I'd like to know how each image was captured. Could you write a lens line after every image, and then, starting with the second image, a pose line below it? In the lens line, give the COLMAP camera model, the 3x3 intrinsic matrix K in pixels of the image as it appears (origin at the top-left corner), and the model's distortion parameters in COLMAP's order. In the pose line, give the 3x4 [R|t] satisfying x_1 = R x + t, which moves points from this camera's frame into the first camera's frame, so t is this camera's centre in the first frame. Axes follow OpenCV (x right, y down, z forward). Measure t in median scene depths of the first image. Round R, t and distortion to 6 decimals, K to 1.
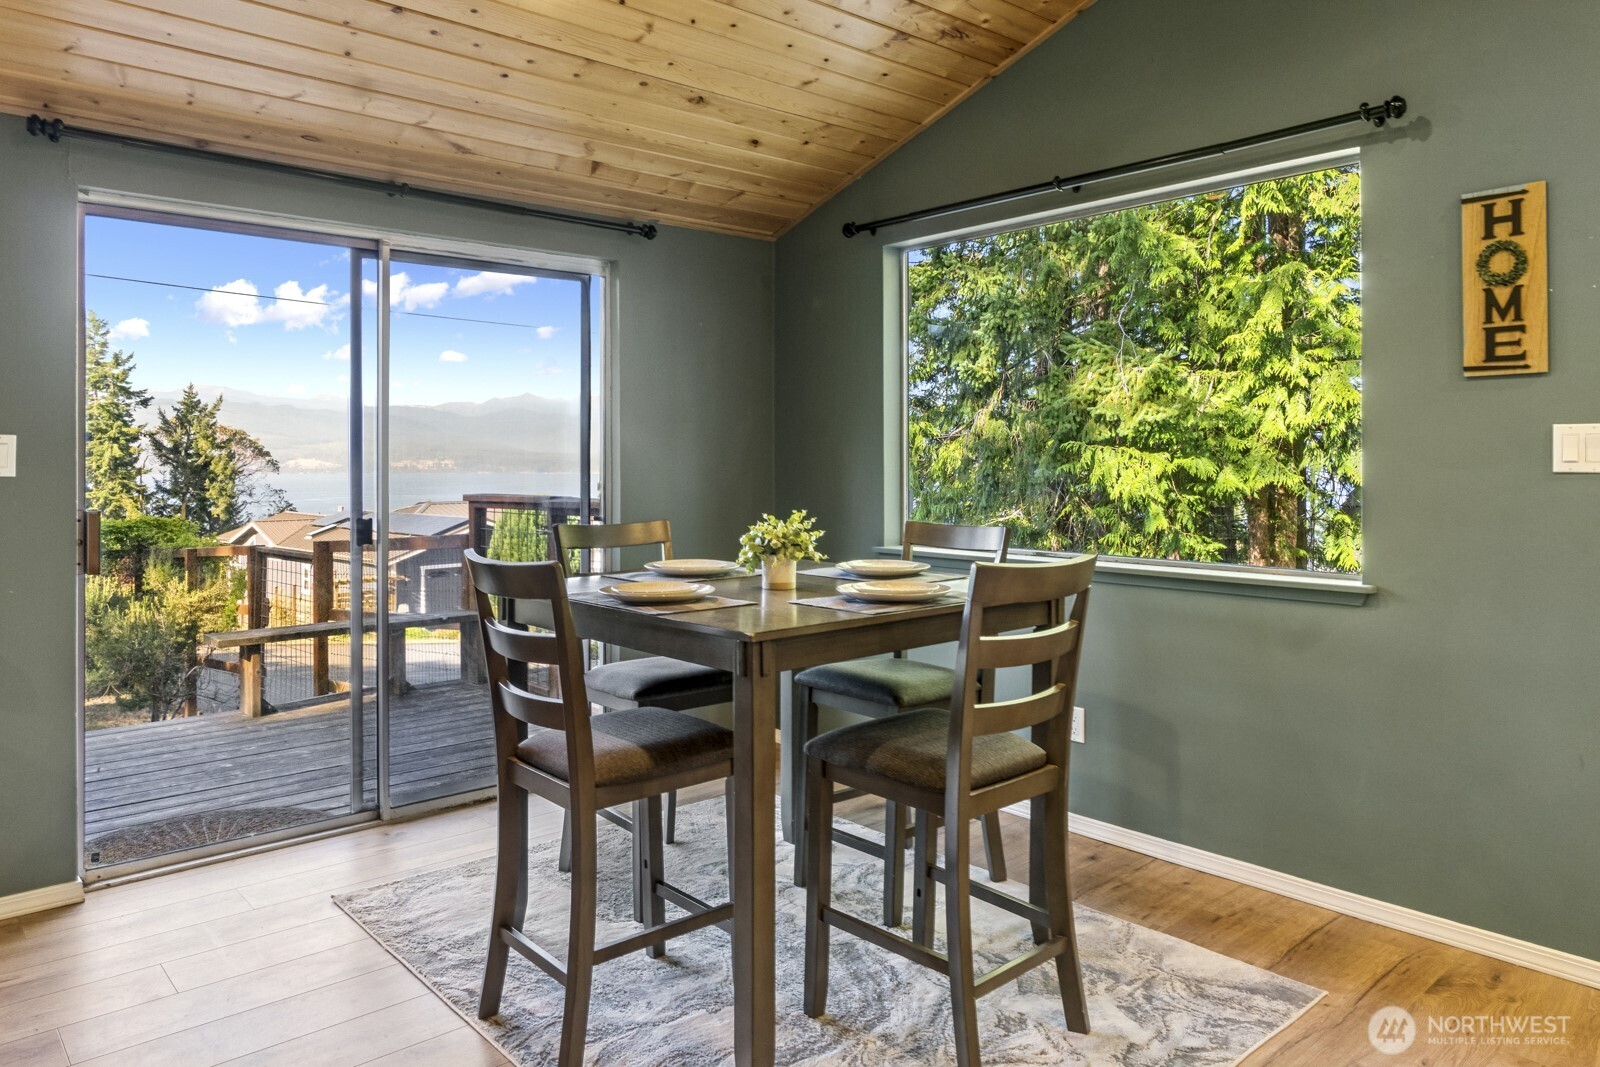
lens RADIAL K [[1078.5, 0, 822.1], [0, 1078.5, 466.2], [0, 0, 1]] dist [-0.007240, -0.002936]
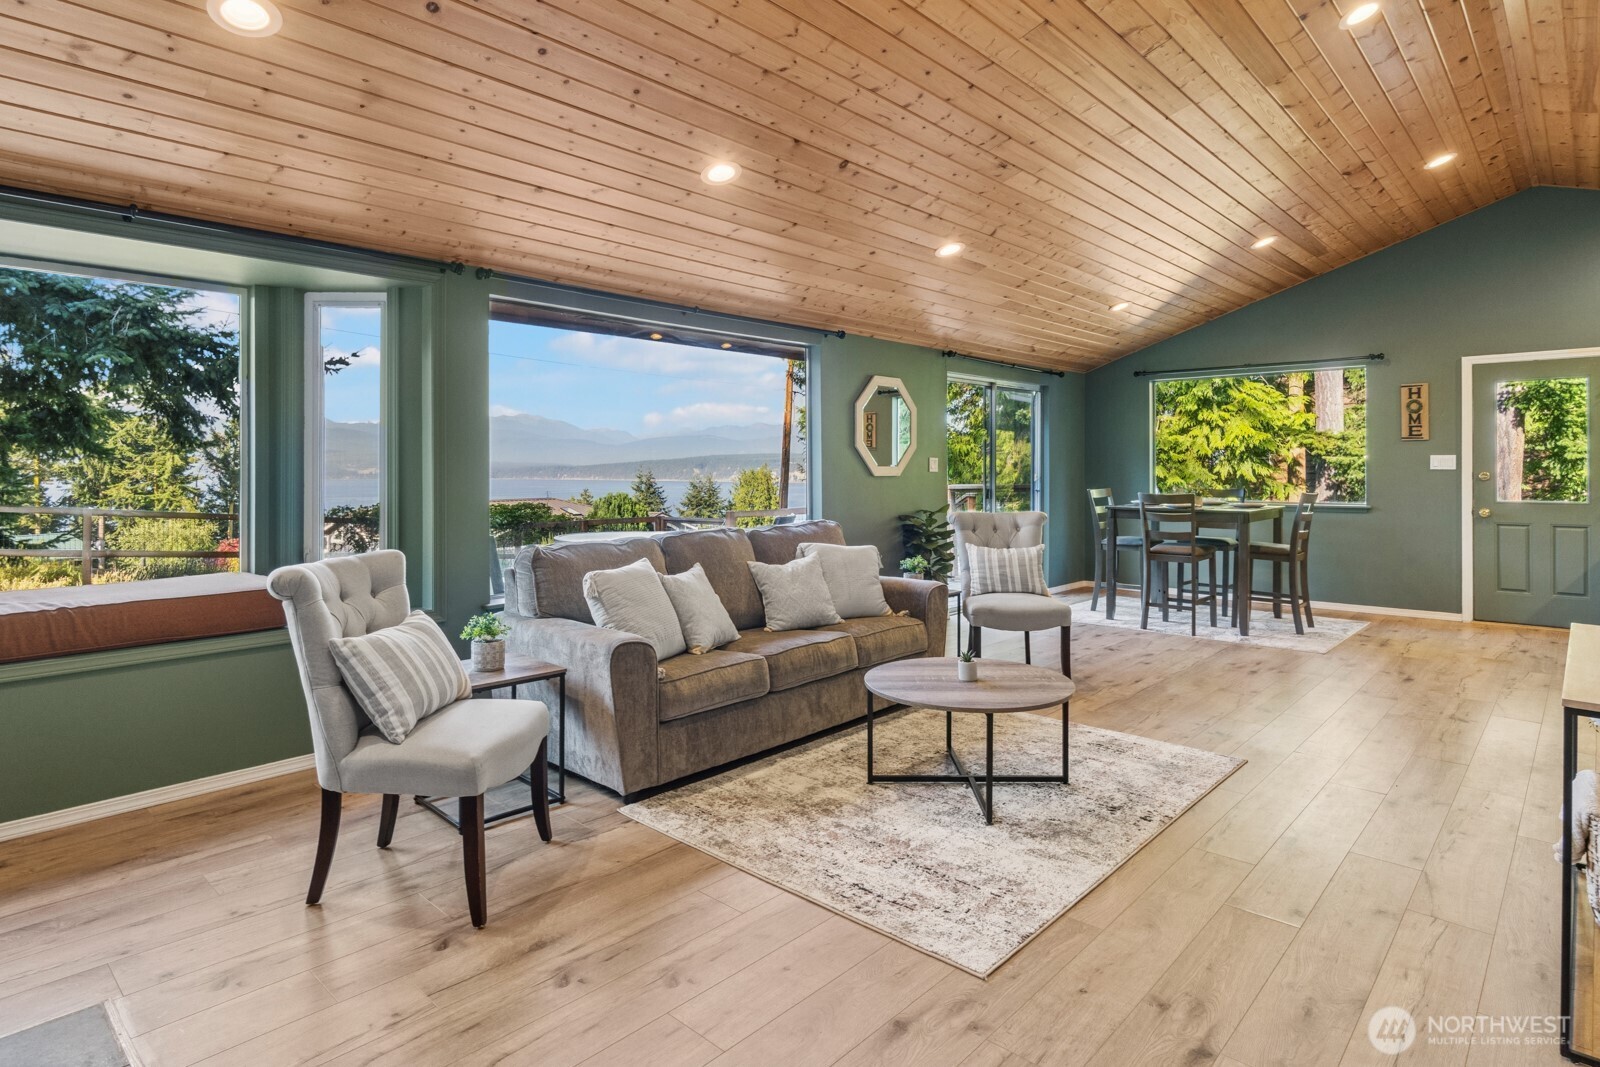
lens RADIAL K [[854.4, 0, 804.6], [0, 854.4, 468.0], [0, 0, 1]] dist [-0.003977, -0.000504]
pose [[0.996448, -0.000935, 0.084202, -1.449193], [0.001364, 0.999986, -0.005040, 0.011576], [-0.084196, 0.005137, 0.996436, -1.446552]]
